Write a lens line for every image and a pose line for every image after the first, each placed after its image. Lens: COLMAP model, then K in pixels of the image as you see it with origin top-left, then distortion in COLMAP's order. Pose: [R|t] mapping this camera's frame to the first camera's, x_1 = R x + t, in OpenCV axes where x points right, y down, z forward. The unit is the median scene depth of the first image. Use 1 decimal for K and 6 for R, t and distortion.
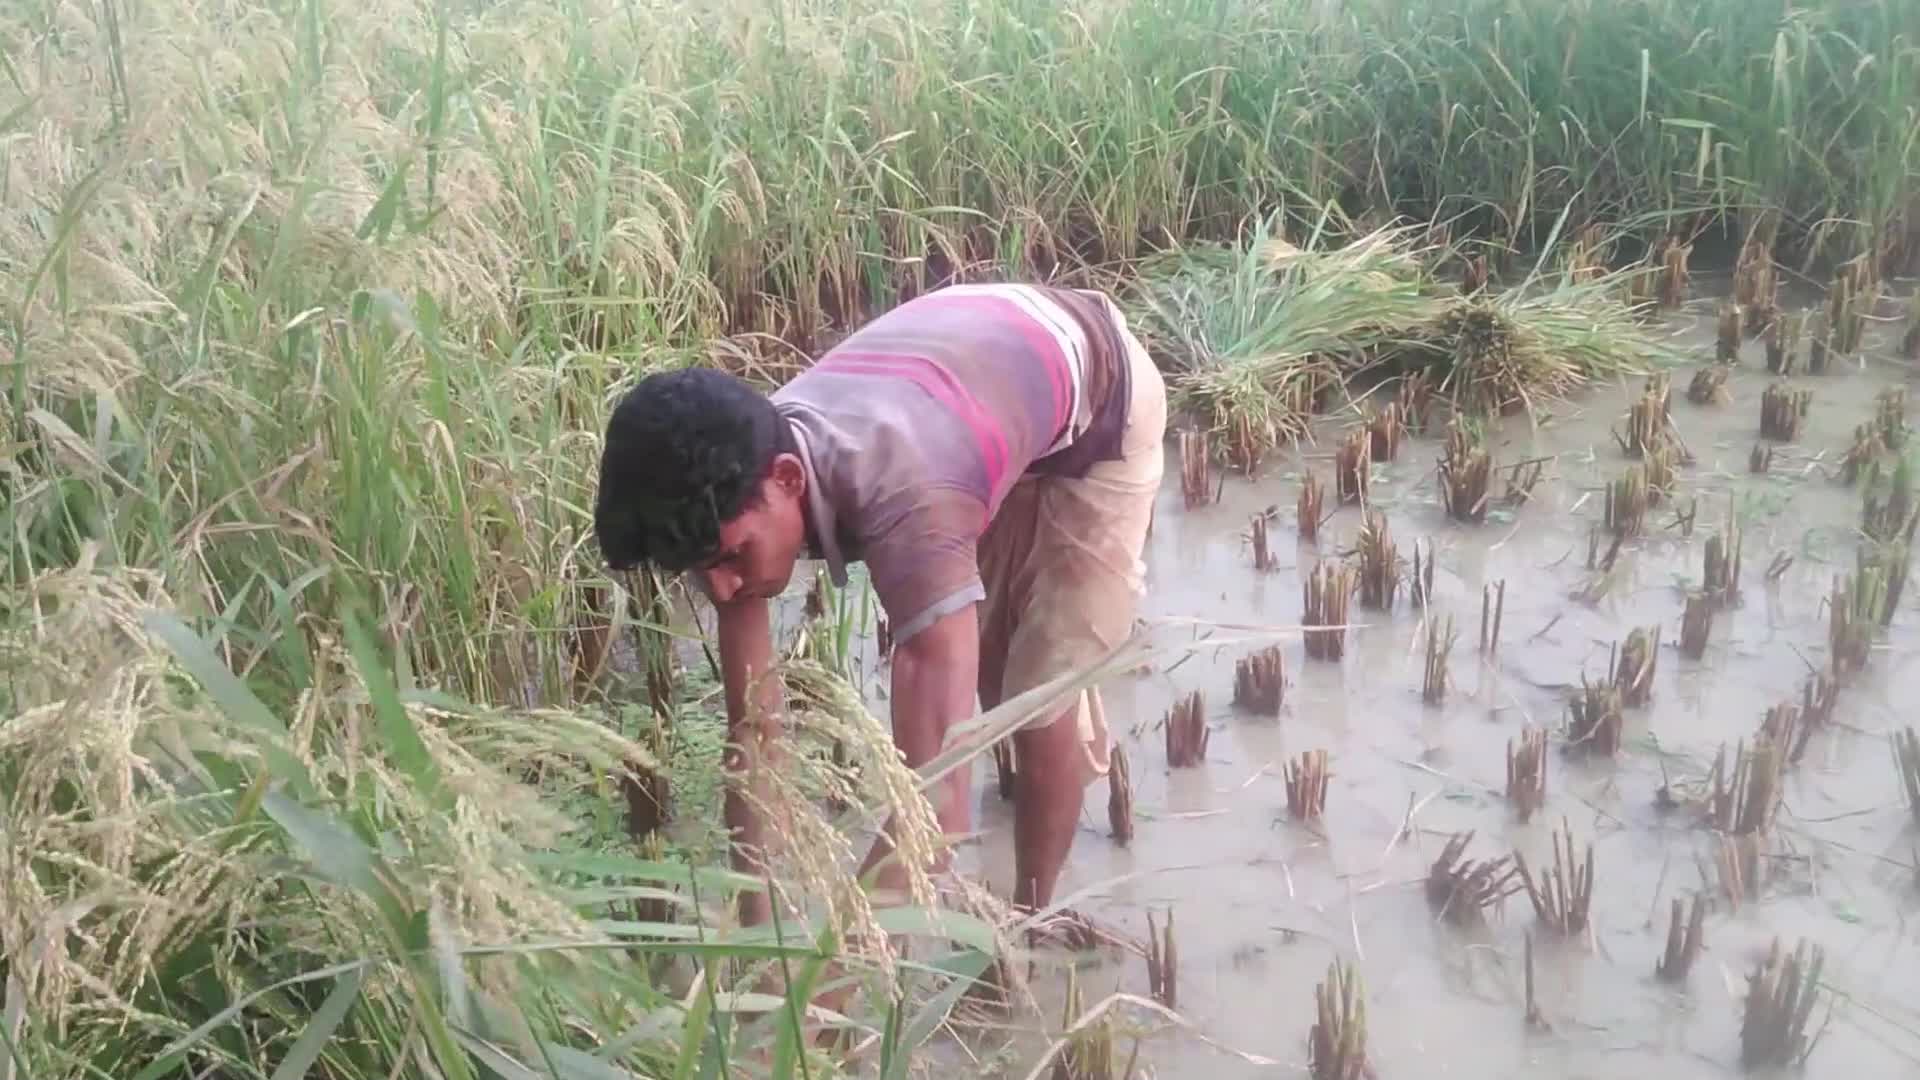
lens RADIAL K [[1702.7, 0, 960.0], [0, 1702.7, 540.0], [0, 0, 1]] dist [0.050698, -0.054931]
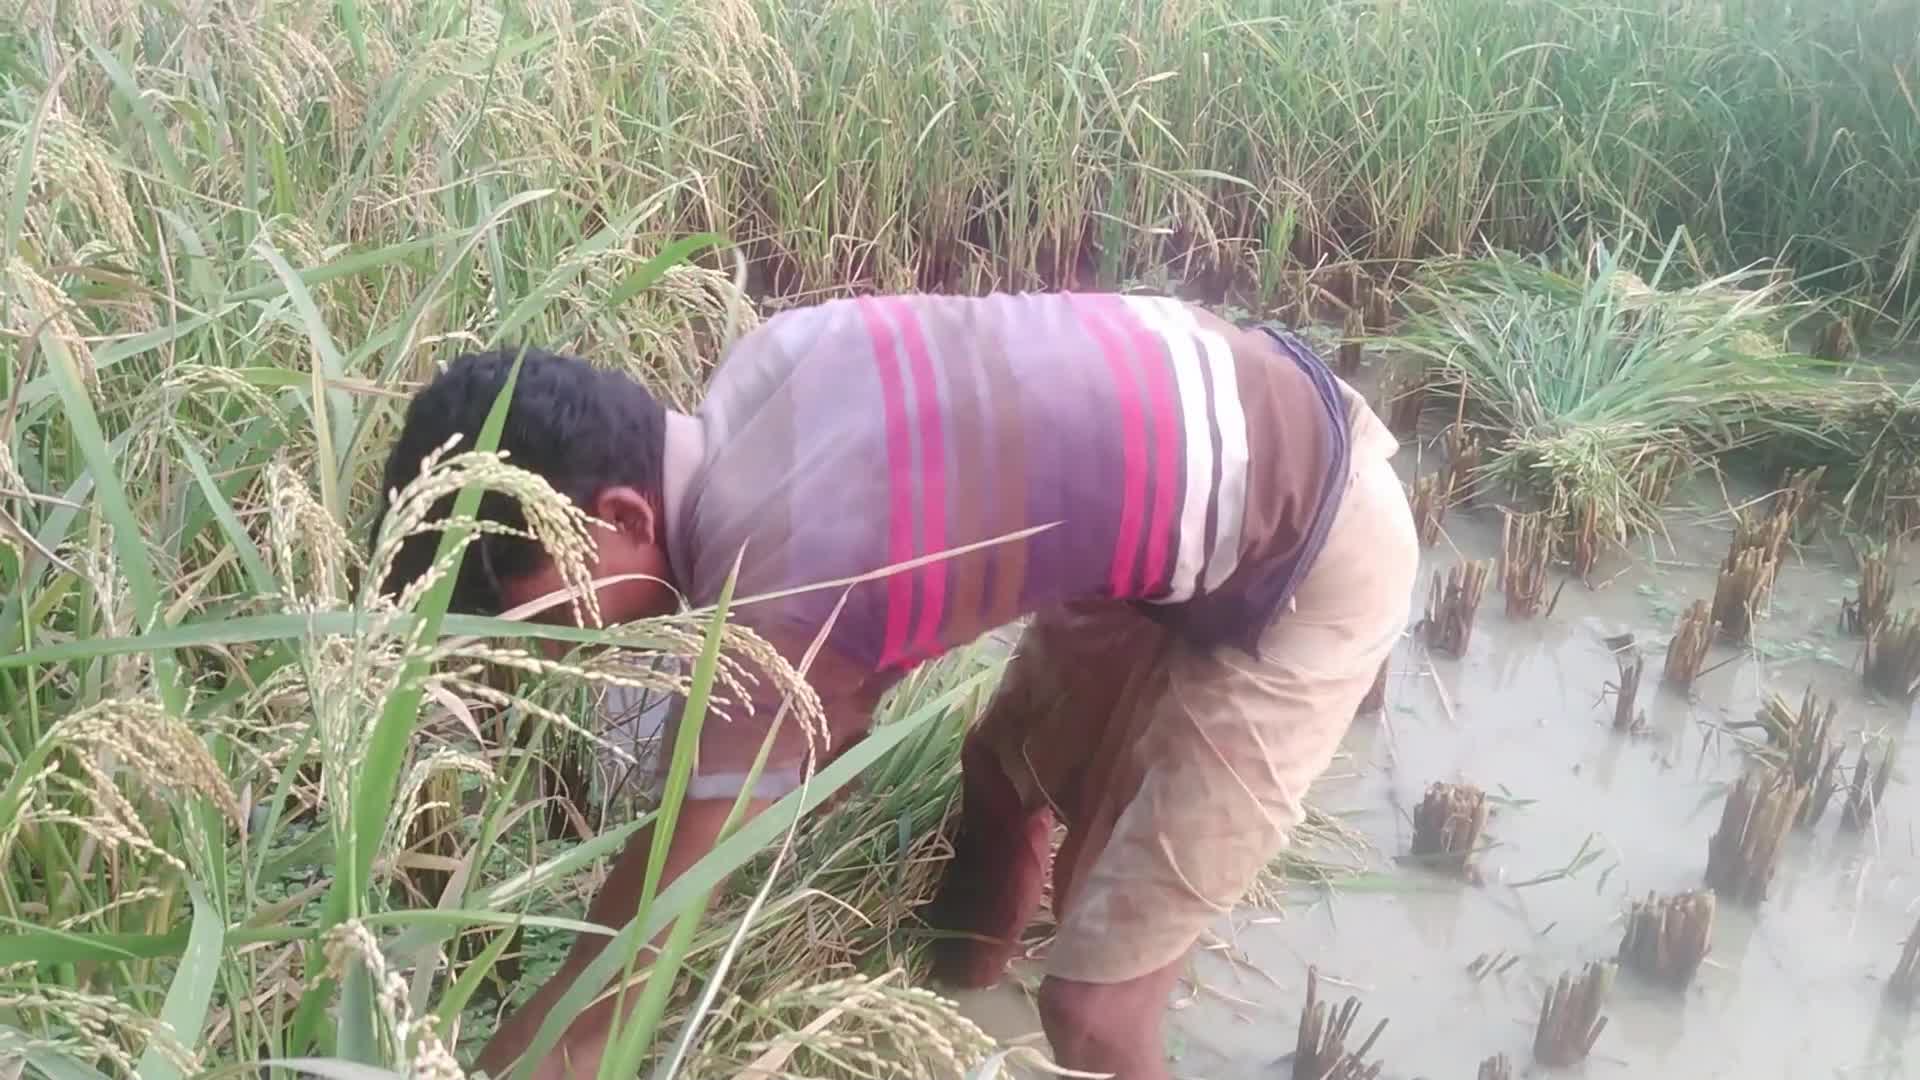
lens RADIAL K [[1554.5, 0, 960.0], [0, 1554.5, 540.0], [0, 0, 1]] dist [0.001108, -0.042428]
pose [[0.989249, 0.140323, -0.041192, -0.070949], [-0.137348, 0.988196, 0.067860, -0.054589], [0.050228, -0.061473, 0.996844, 0.241424]]
